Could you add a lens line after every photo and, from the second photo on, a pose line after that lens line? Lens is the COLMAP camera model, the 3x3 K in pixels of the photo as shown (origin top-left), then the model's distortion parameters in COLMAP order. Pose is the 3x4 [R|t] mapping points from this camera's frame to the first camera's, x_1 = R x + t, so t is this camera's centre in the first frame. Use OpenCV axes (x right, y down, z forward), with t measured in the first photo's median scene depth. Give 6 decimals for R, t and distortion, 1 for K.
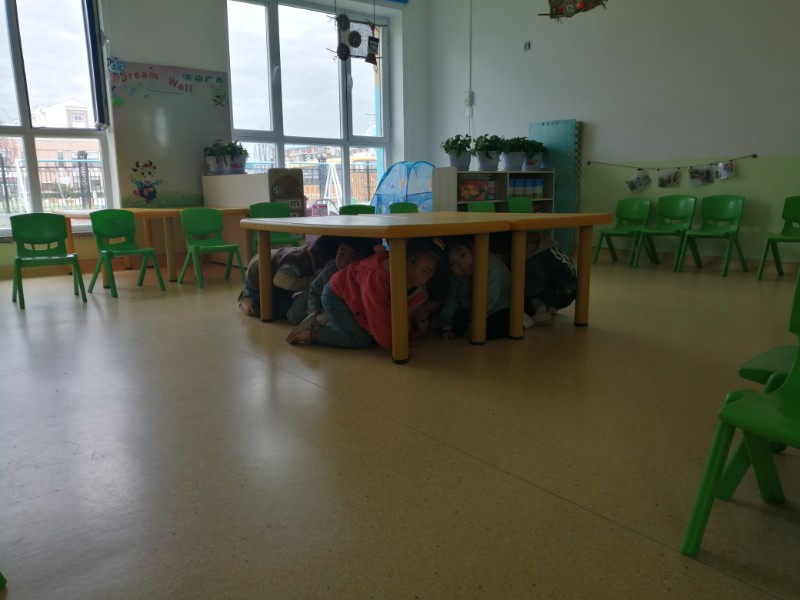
lens RADIAL K [[640.8, 0, 399.2], [0, 640.8, 303.7], [0, 0, 1]] dist [0.047299, -0.030915]
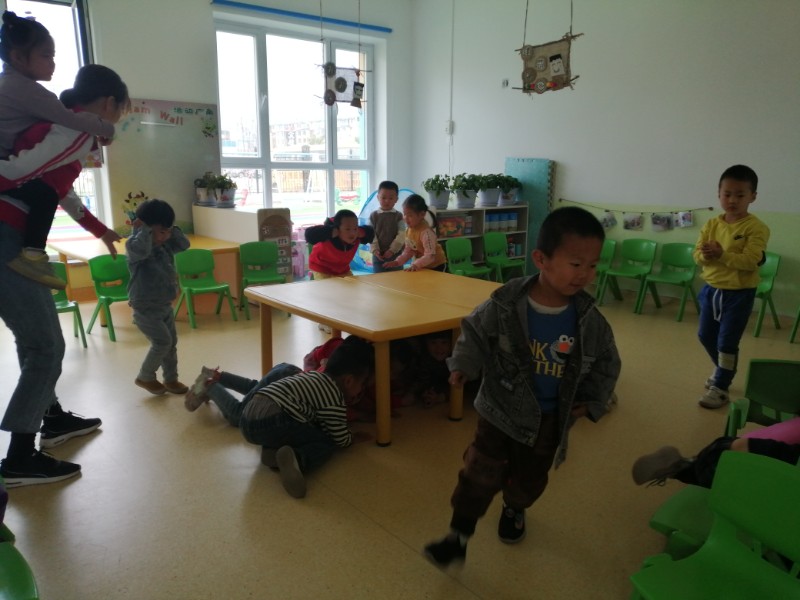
lens RADIAL K [[640.8, 0, 398.3], [0, 640.8, 296.7], [0, 0, 1]] dist [0.047299, -0.030915]
pose [[0.999545, 0.011854, 0.027735, -0.000196], [-0.012916, 0.999177, 0.038444, -0.101622], [-0.027257, -0.038785, 0.998876, -0.059514]]
